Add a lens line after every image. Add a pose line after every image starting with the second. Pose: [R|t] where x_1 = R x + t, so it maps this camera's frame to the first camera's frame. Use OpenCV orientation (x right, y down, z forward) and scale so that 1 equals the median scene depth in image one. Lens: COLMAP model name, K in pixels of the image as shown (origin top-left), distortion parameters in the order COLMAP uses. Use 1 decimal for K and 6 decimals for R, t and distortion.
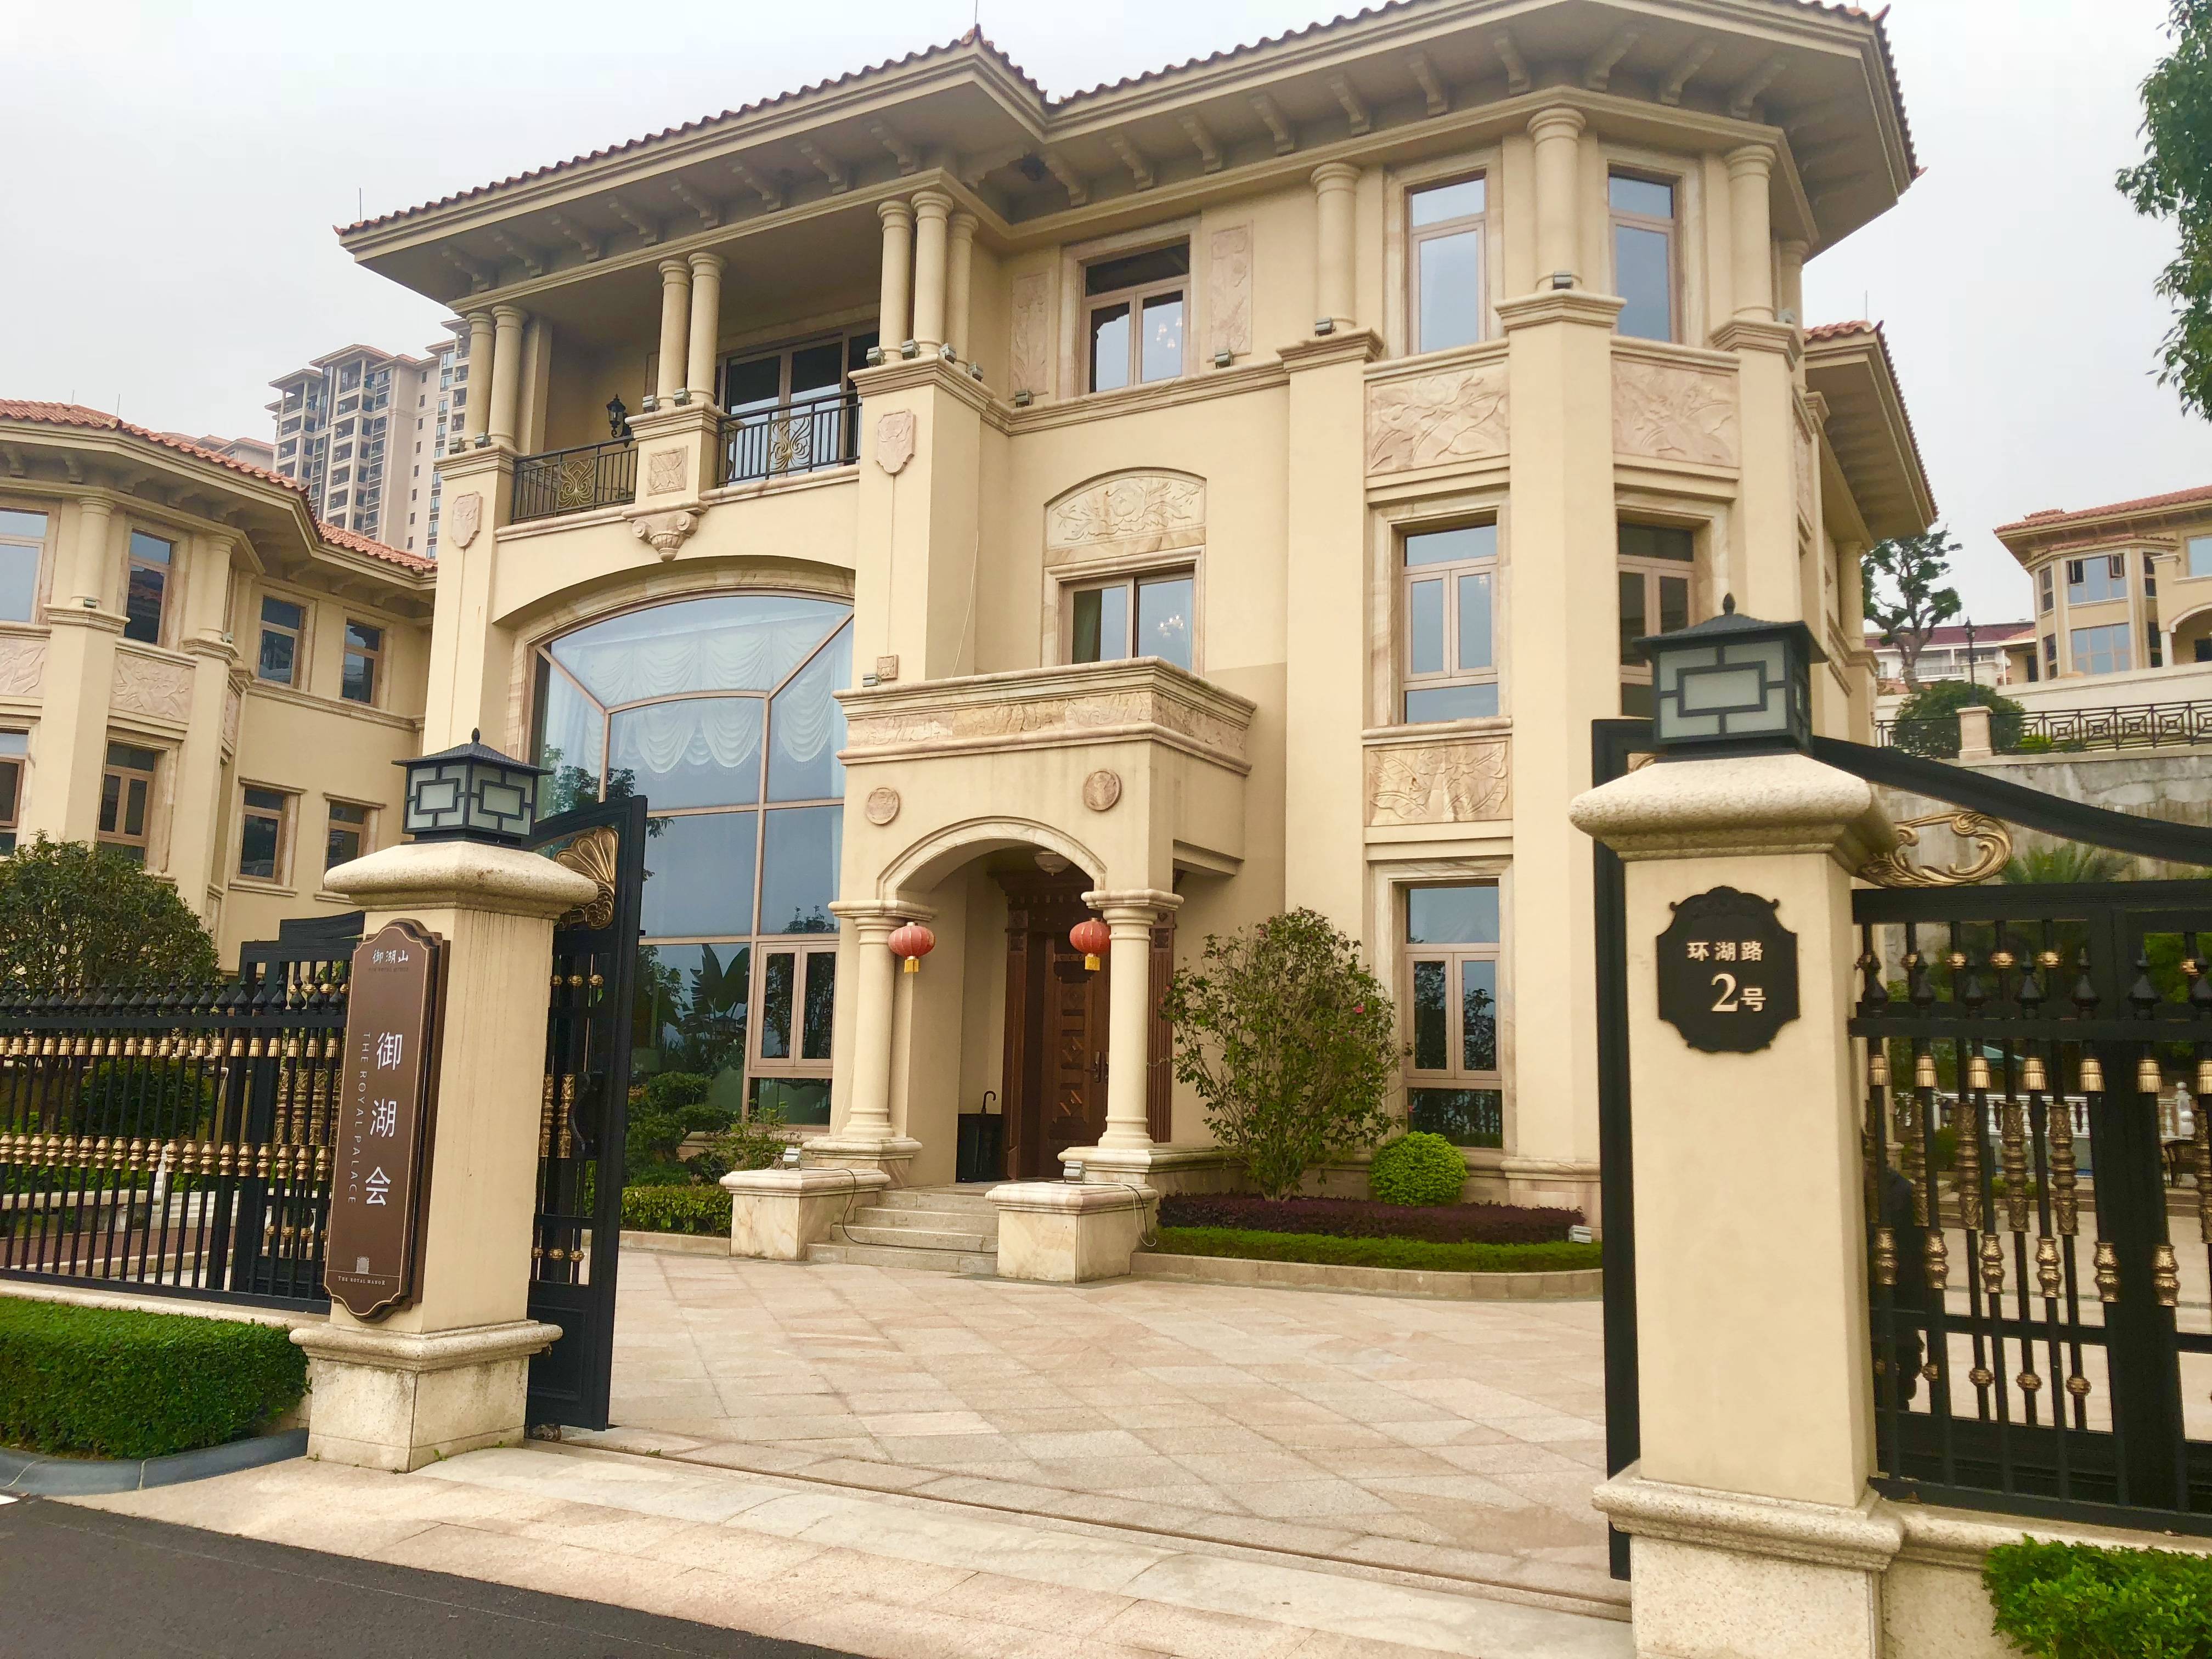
lens RADIAL K [[1801.0, 0, 1111.2], [0, 1801.0, 820.8], [0, 0, 1]] dist [0.002224, -0.000586]
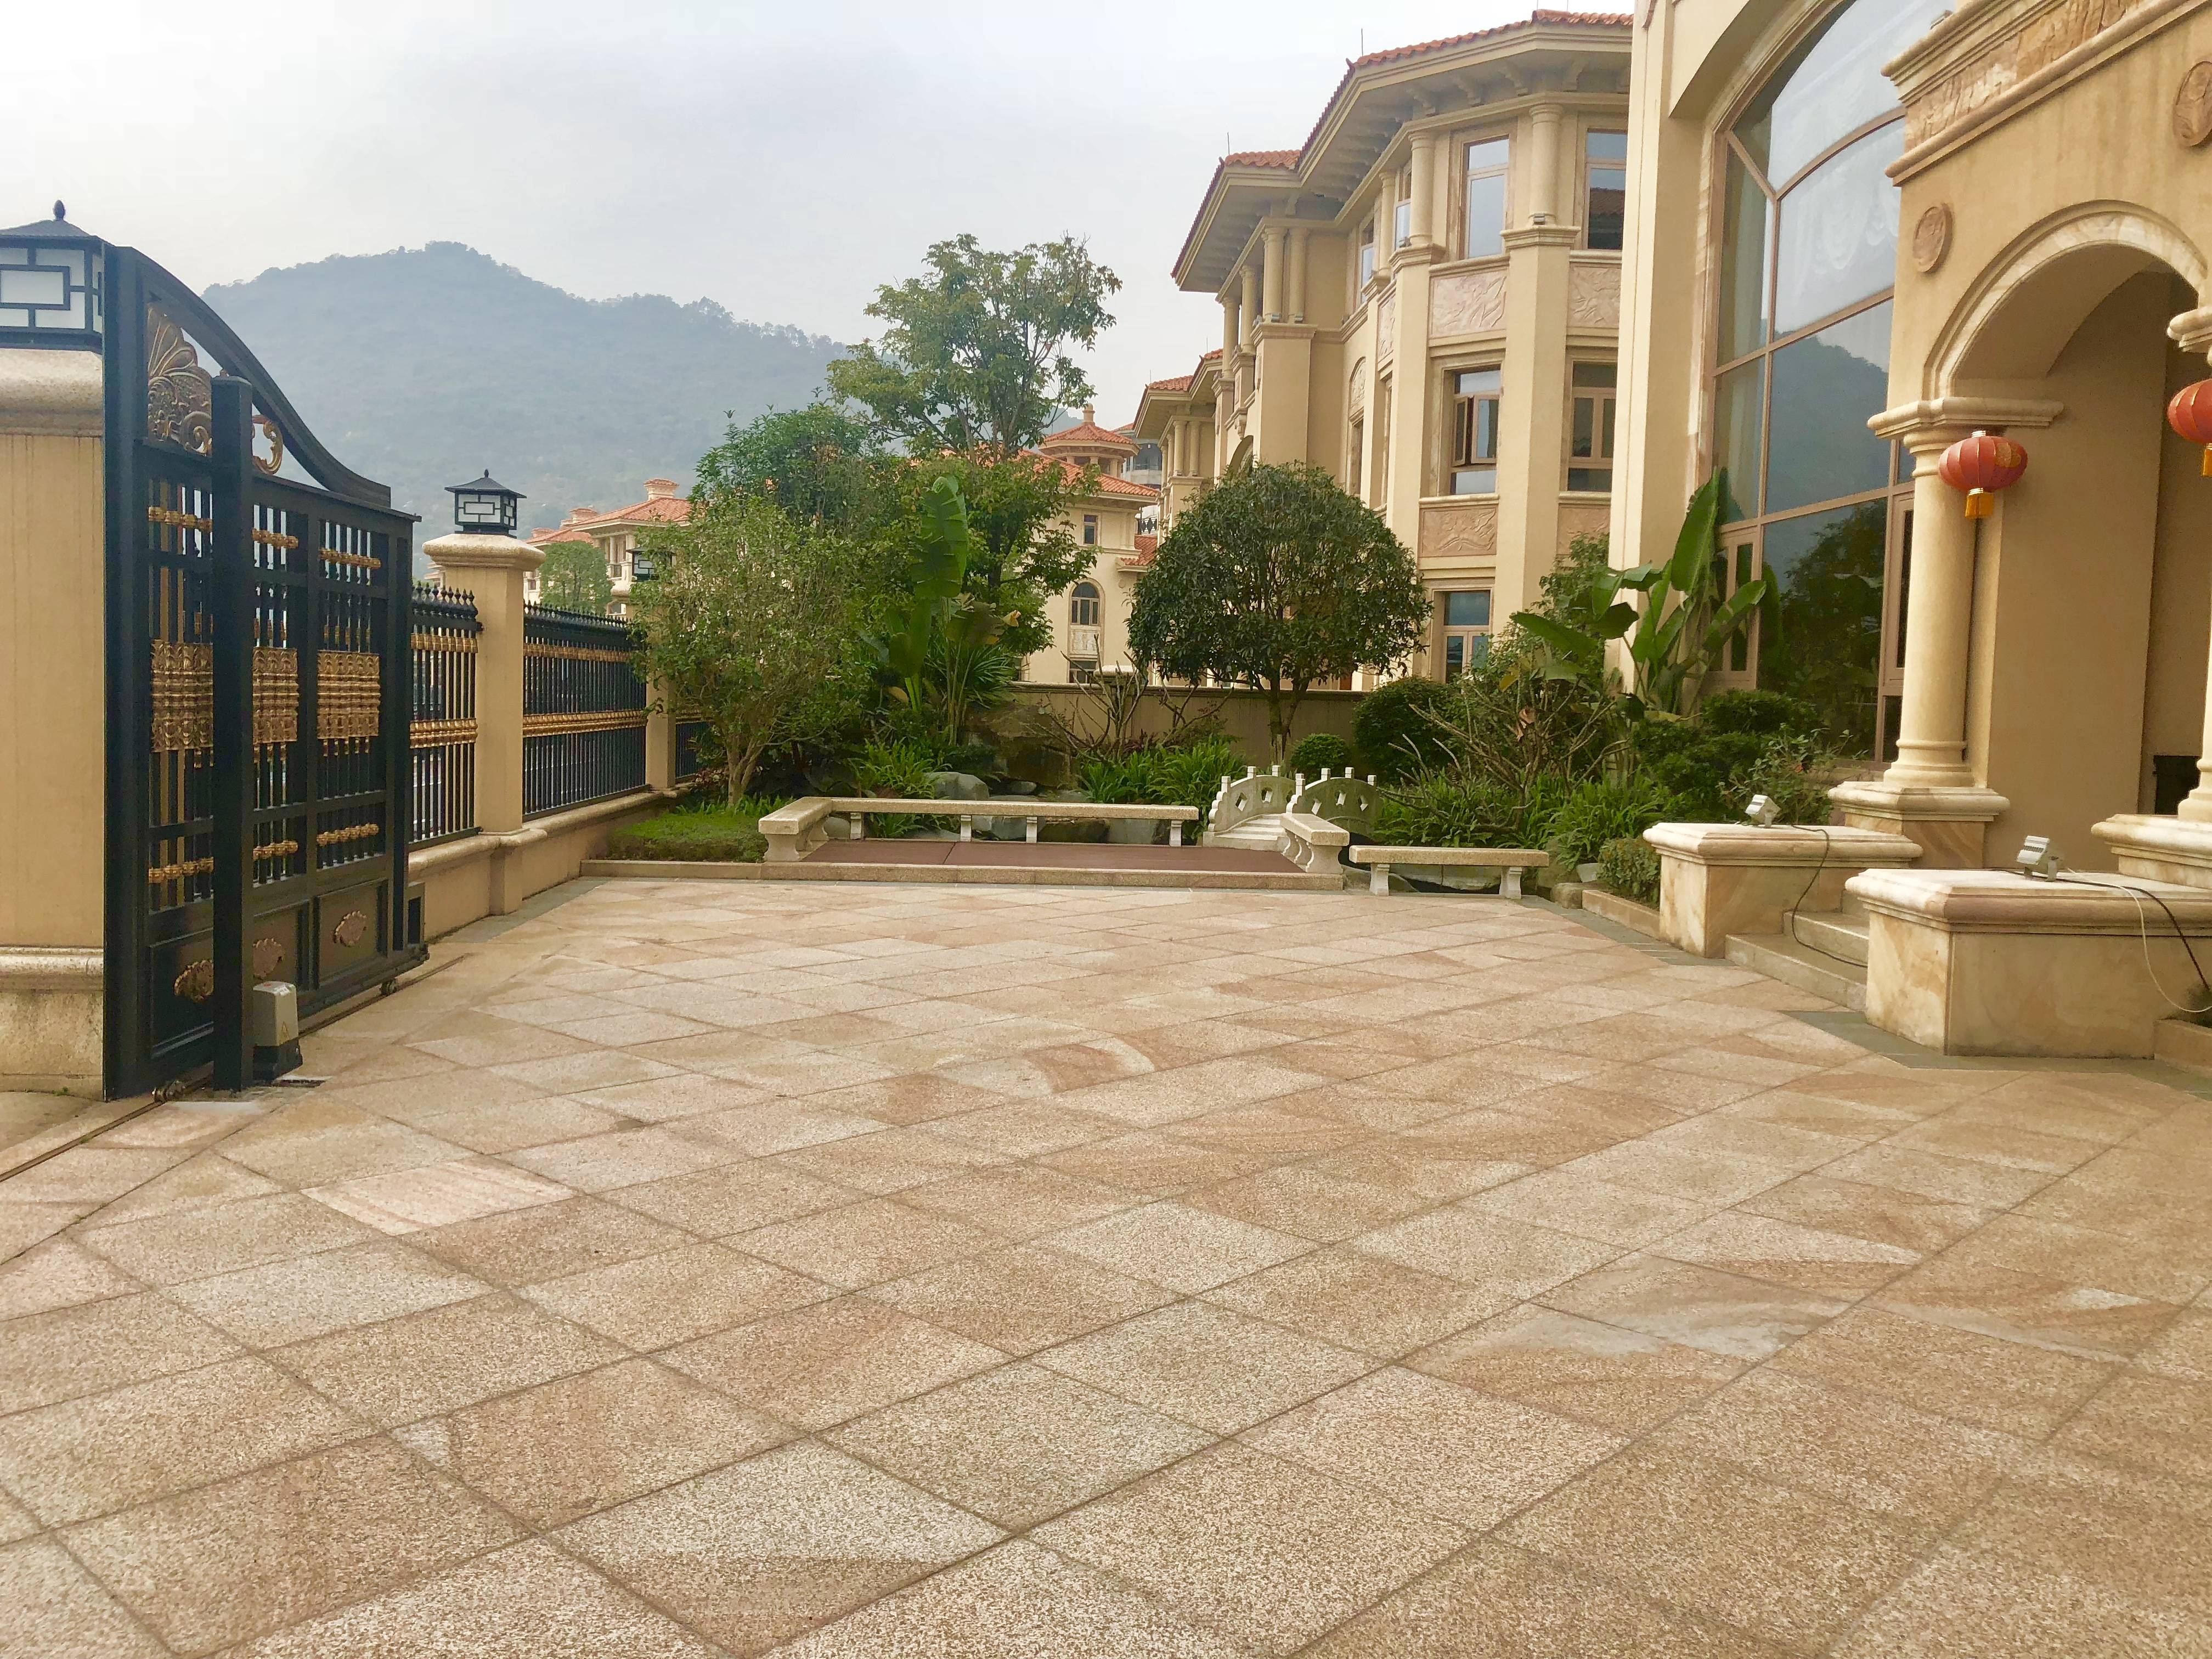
lens RADIAL K [[1801.0, 0, 1111.2], [0, 1801.0, 820.8], [0, 0, 1]] dist [0.002224, -0.000586]
pose [[0.517997, 0.055668, -0.853569, 0.209422], [0.110020, 0.985256, 0.131023, 0.059898], [0.848278, -0.161779, 0.504235, 0.354577]]
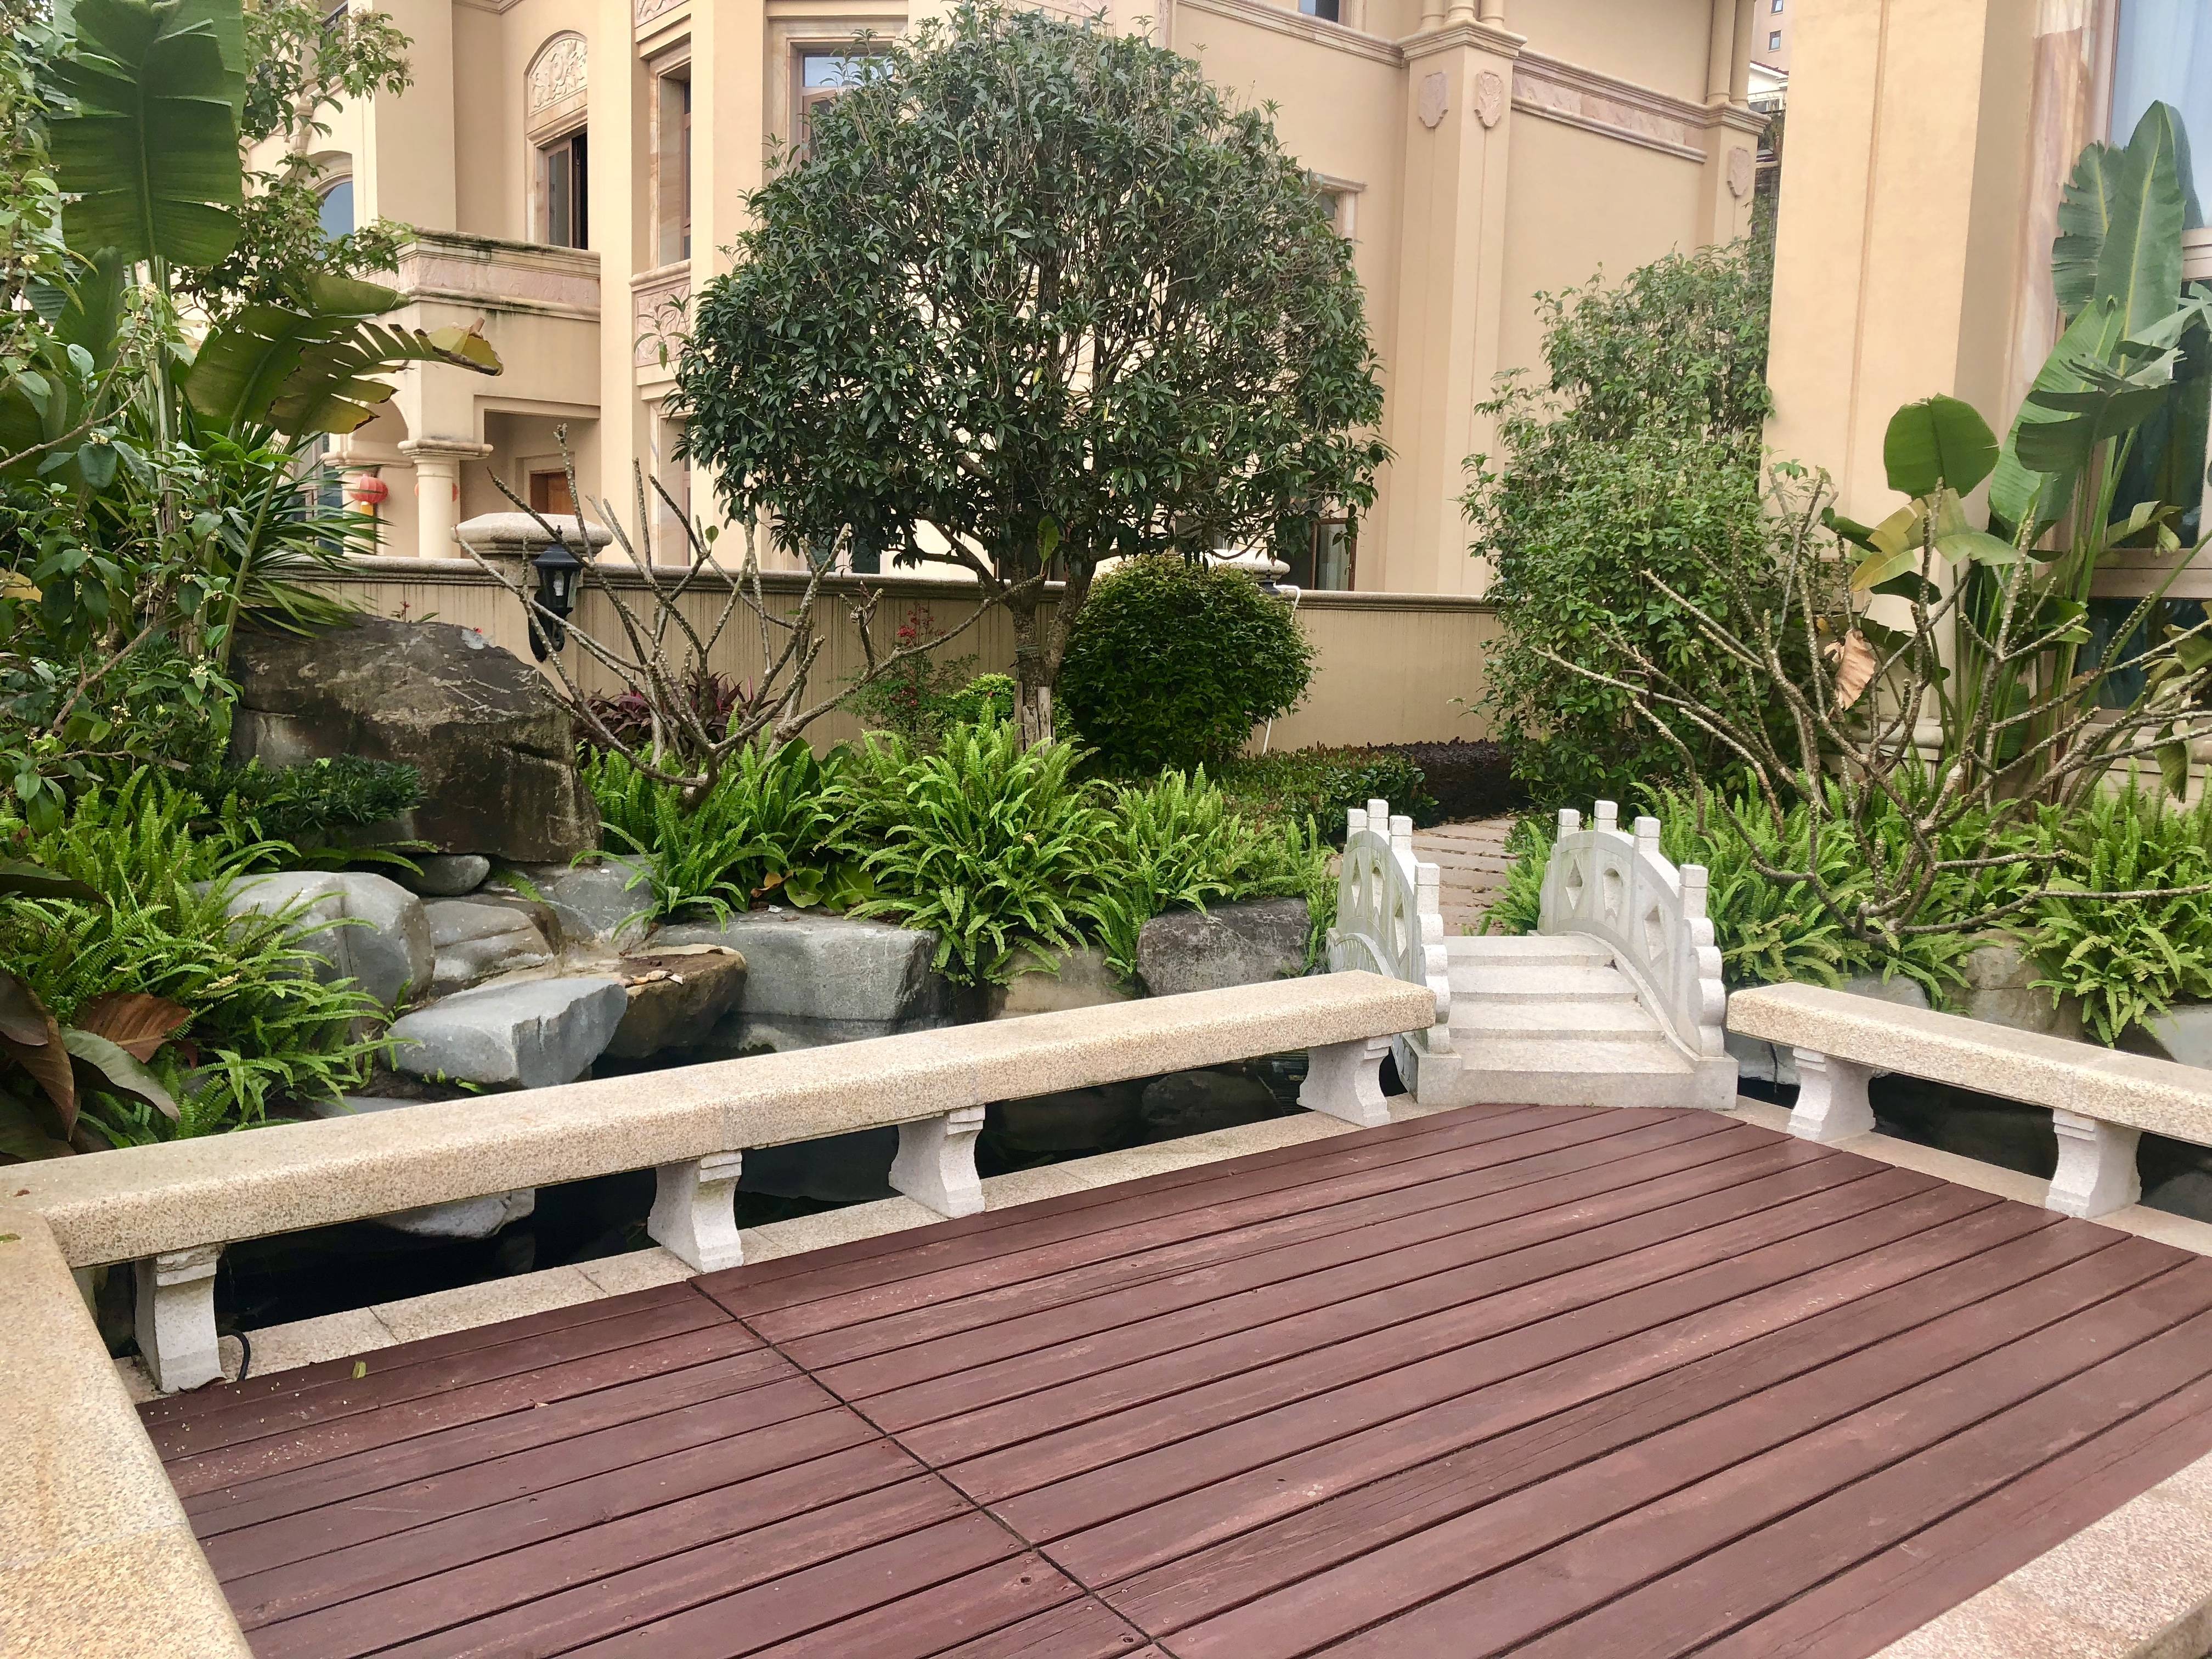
lens RADIAL K [[1801.0, 0, 1111.2], [0, 1801.0, 820.8], [0, 0, 1]] dist [0.002224, -0.000586]
pose [[0.913639, 0.058708, -0.402265, -0.349982], [0.048320, 0.966820, 0.250848, 0.076286], [0.403644, -0.248622, 0.880487, 0.547140]]
